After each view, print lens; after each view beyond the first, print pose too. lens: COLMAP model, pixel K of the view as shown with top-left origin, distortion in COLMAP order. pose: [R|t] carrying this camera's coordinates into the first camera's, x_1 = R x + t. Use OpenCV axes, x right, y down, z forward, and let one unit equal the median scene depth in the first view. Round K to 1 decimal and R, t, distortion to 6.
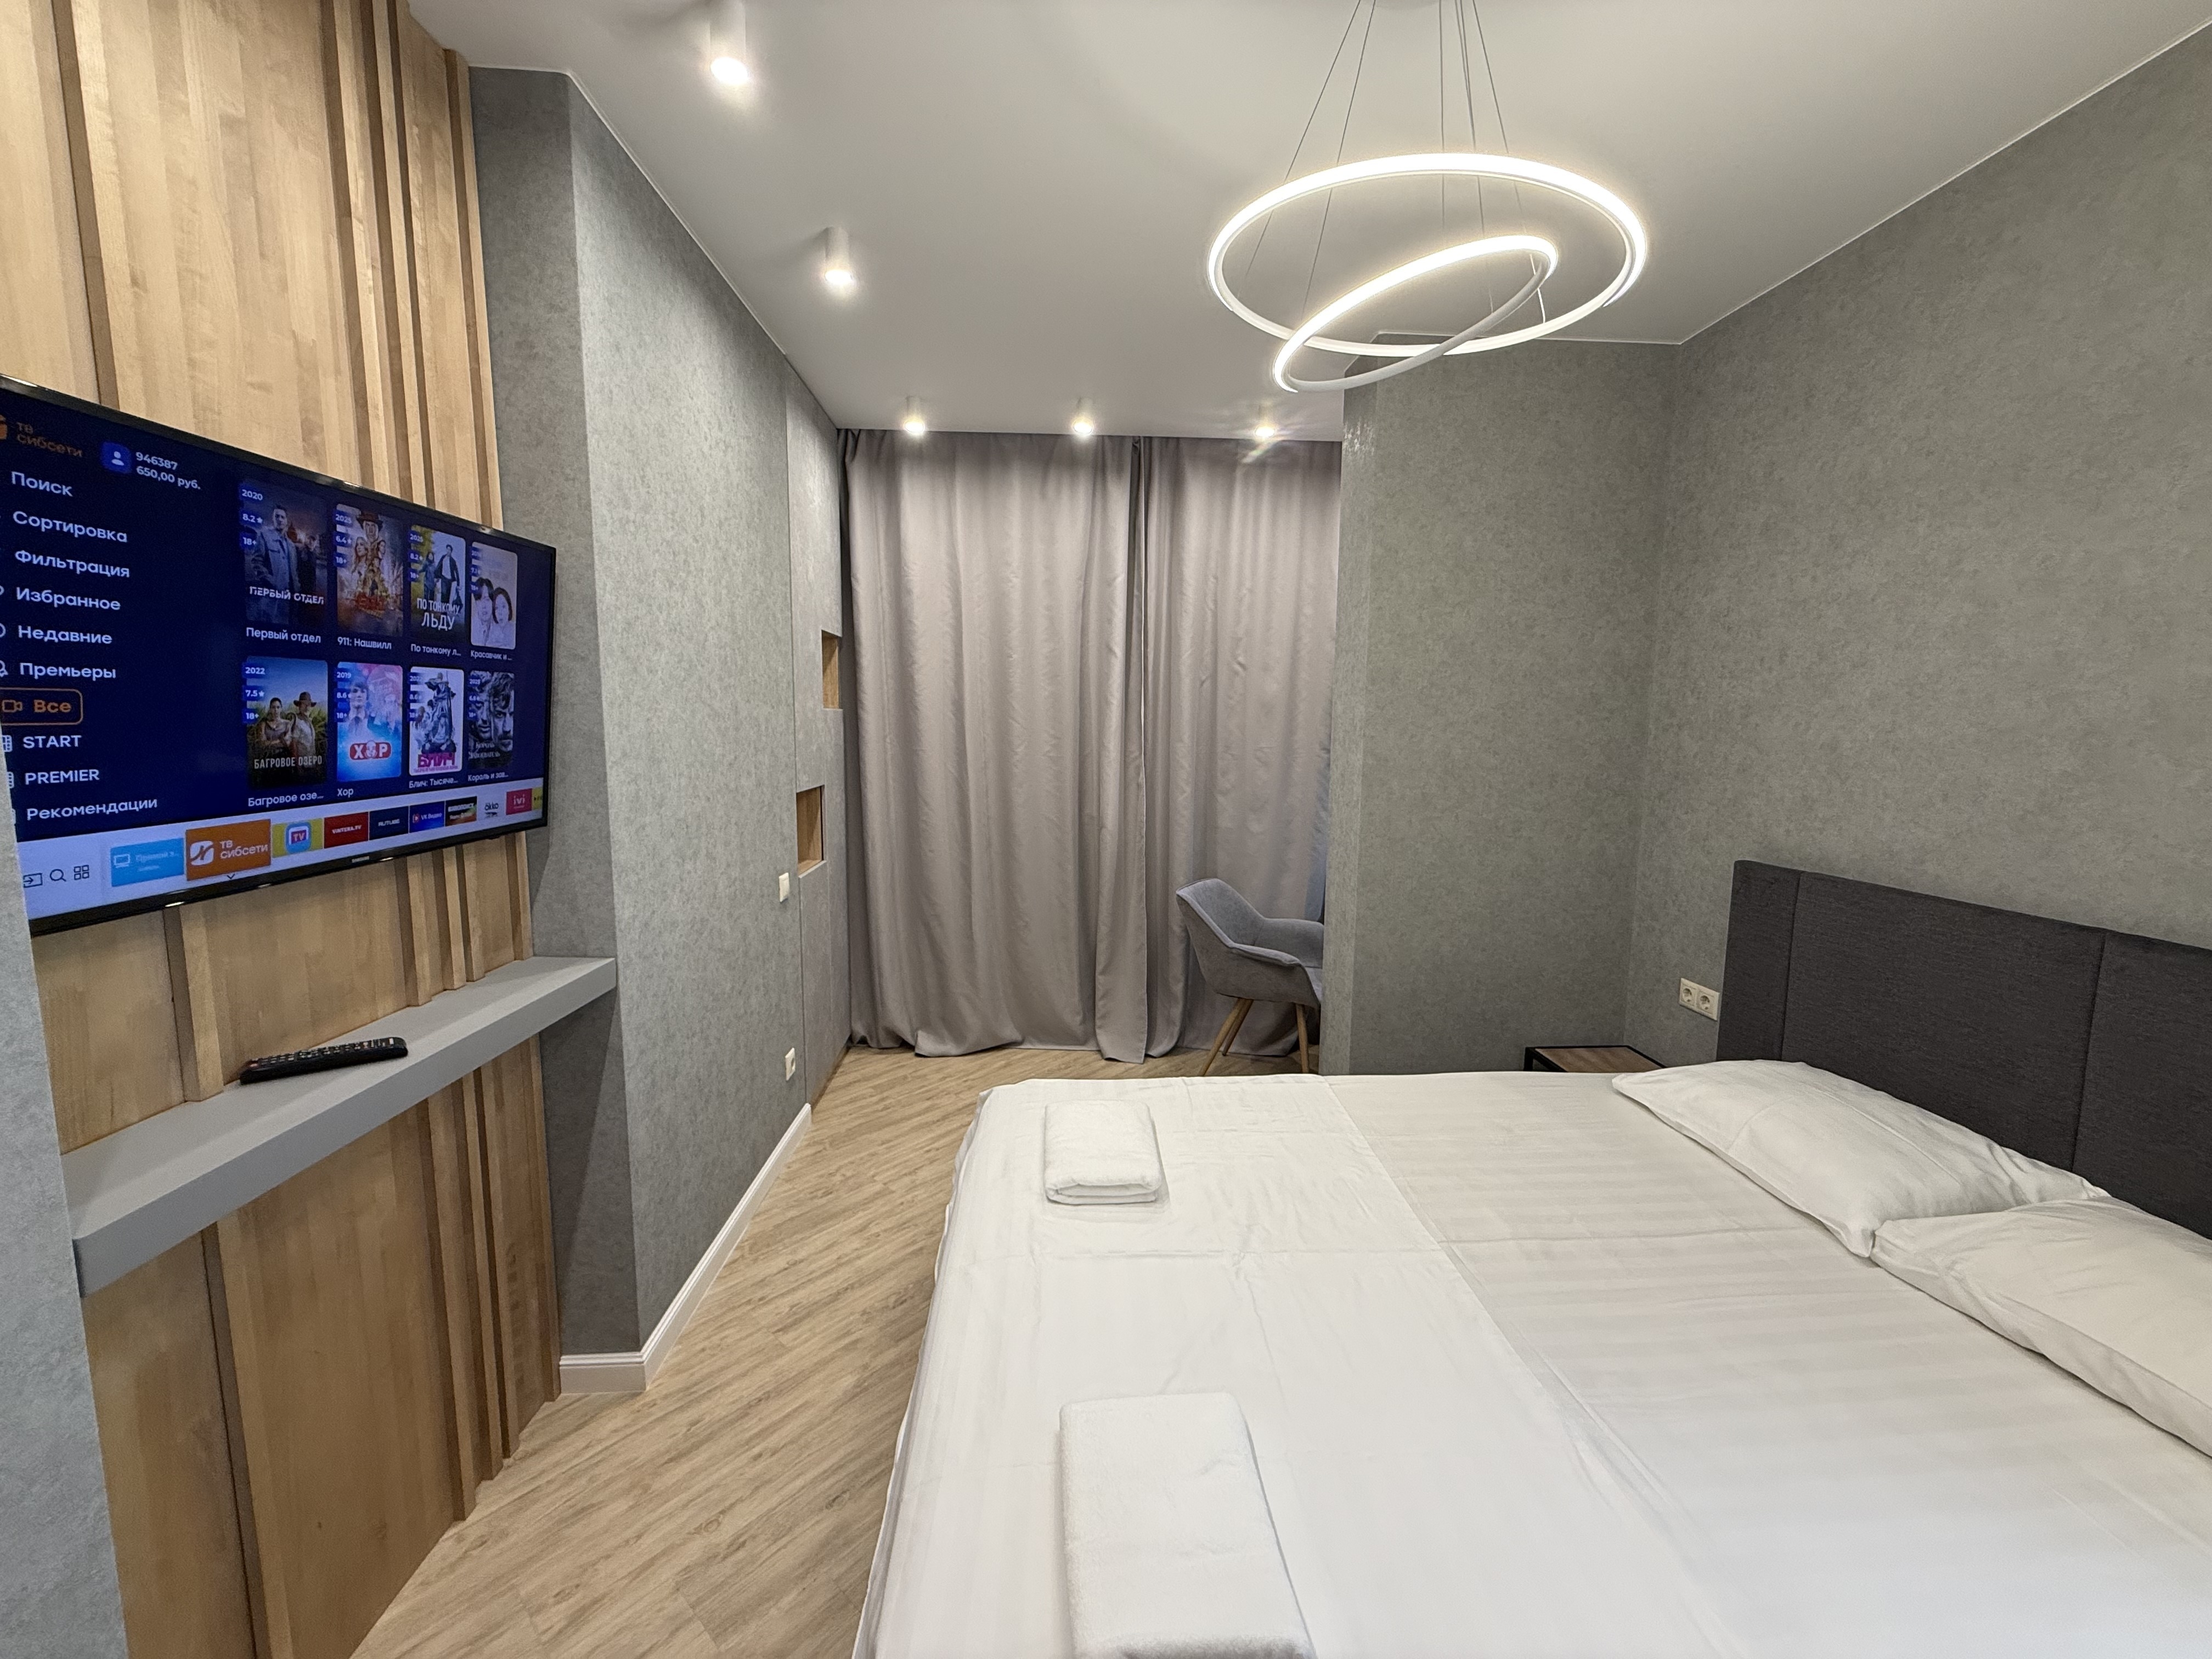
lens RADIAL K [[878.1, 0, 1100.6], [0, 878.1, 830.8], [0, 0, 1]] dist [0.002239, -0.000354]
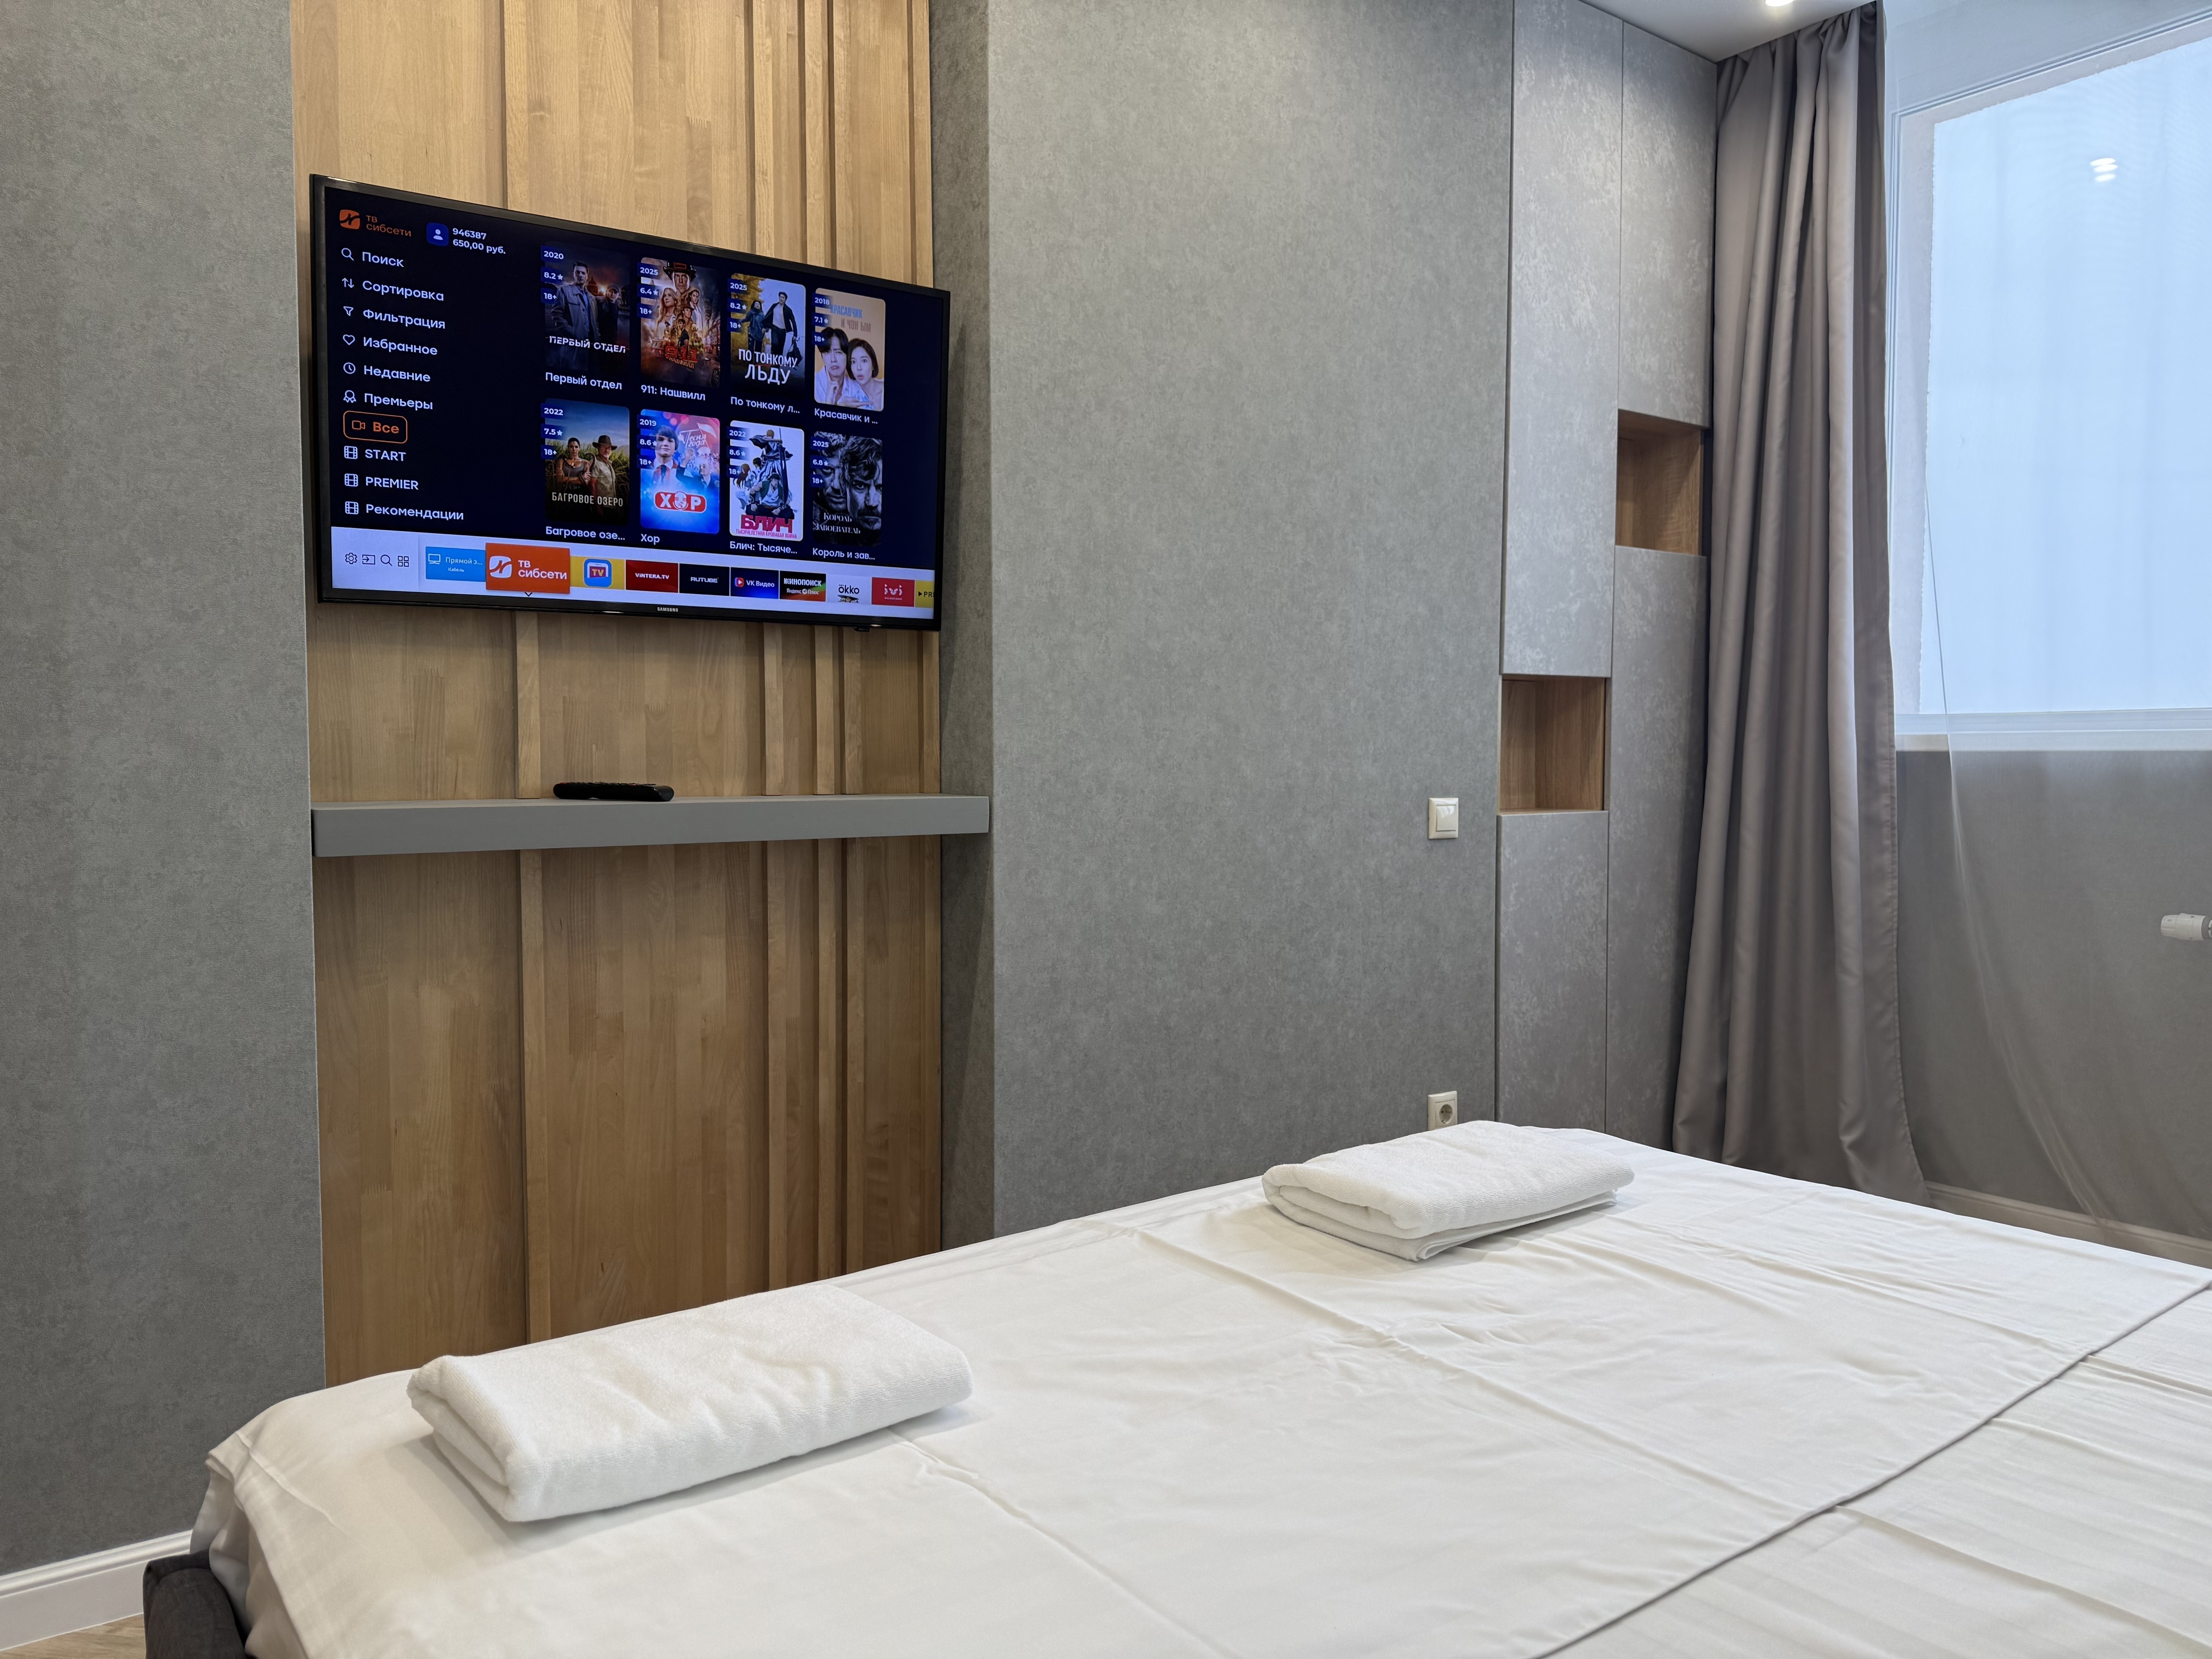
lens RADIAL K [[1553.9, 0, 1107.4], [0, 1553.9, 850.4], [0, 0, 1]] dist [0.045730, -0.065211]
pose [[0.552729, 0.036151, -0.832577, 0.693445], [-0.095751, 0.995197, -0.020354, 0.216538], [0.827842, 0.090970, 0.553536, 0.324585]]
